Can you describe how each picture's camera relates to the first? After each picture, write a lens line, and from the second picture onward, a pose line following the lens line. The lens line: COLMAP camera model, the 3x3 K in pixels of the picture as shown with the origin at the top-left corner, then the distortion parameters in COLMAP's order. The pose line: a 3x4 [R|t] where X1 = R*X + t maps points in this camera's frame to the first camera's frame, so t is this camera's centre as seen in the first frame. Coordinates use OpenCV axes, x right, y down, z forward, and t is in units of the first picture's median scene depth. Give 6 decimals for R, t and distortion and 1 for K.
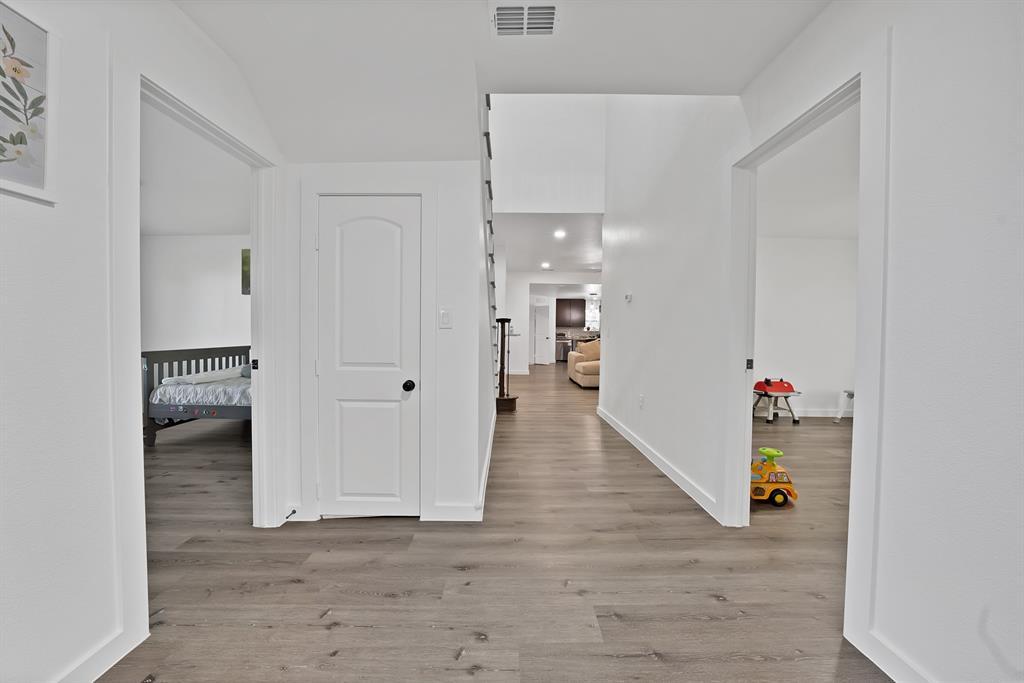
lens RADIAL K [[364.7, 0, 506.3], [0, 364.7, 338.9], [0, 0, 1]] dist [-0.015476, 0.000243]
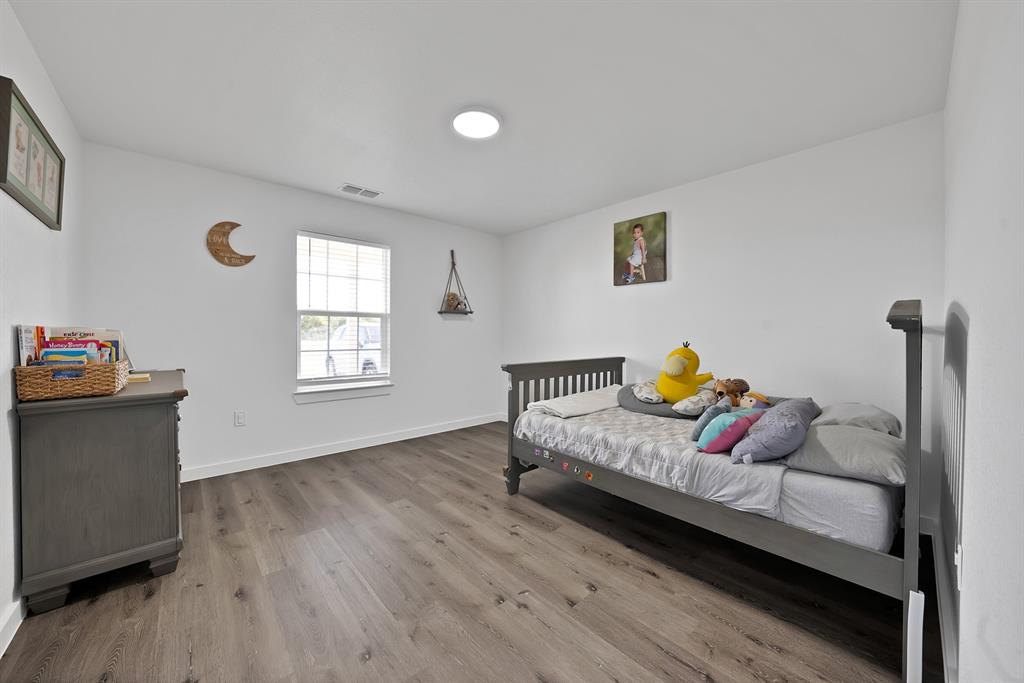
lens RADIAL K [[364.7, 0, 513.4], [0, 364.7, 338.4], [0, 0, 1]] dist [-0.015476, 0.000243]
pose [[0.673195, 0.003248, -0.739458, -0.452253], [-0.016645, 0.999804, -0.010761, -0.008466], [0.739278, 0.019553, 0.673117, 0.501606]]
